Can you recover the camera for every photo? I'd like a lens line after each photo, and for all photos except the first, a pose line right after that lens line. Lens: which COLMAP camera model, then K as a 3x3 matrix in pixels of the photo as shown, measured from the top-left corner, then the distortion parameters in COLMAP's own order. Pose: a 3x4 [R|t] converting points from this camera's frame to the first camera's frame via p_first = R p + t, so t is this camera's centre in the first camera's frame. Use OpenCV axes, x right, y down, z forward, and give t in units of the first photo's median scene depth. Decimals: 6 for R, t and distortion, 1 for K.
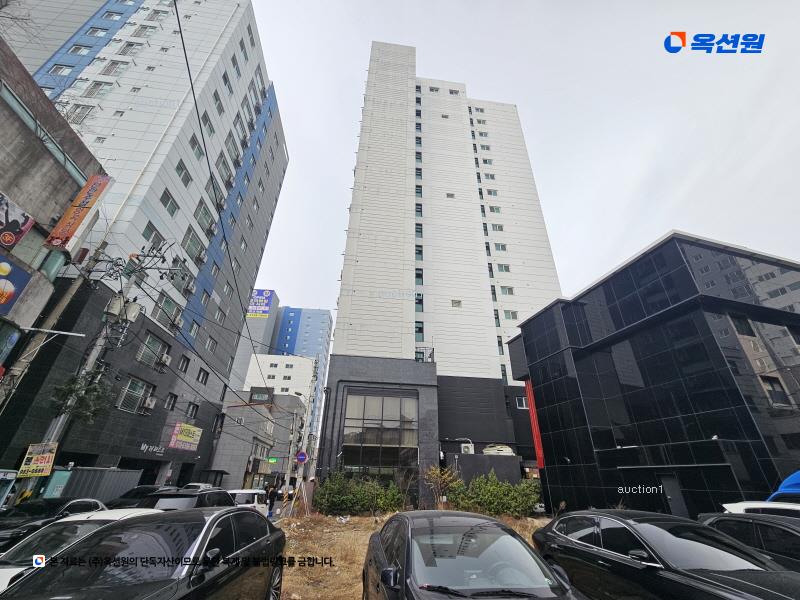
lens RADIAL K [[320.0, 0, 397.9], [0, 320.0, 316.3], [0, 0, 1]] dist [0.000143, -0.000022]
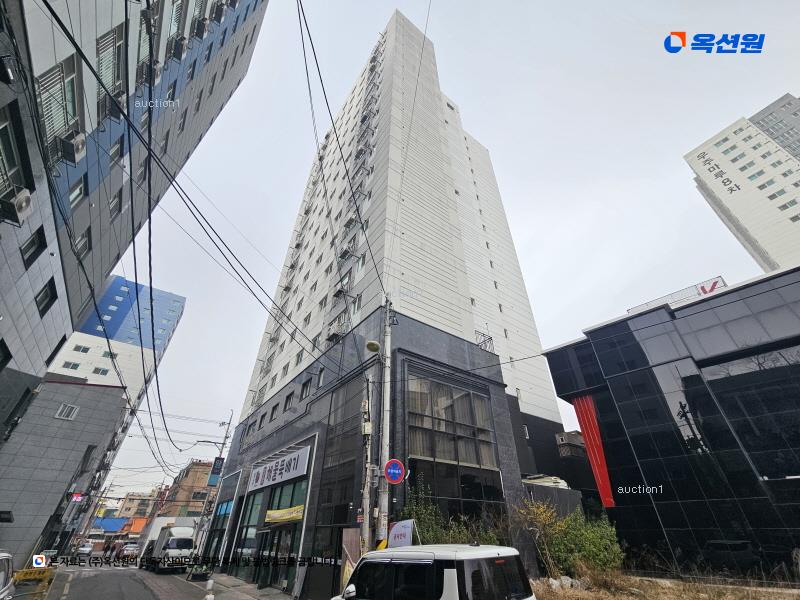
lens RADIAL K [[325.1, 0, 397.9], [0, 325.1, 306.9], [0, 0, 1]] dist [0.001630, -0.000042]
pose [[0.877805, 0.260400, 0.402057, -0.344718], [-0.203841, 0.962610, -0.178410, 0.180654], [-0.433482, 0.074654, 0.898065, 0.339617]]
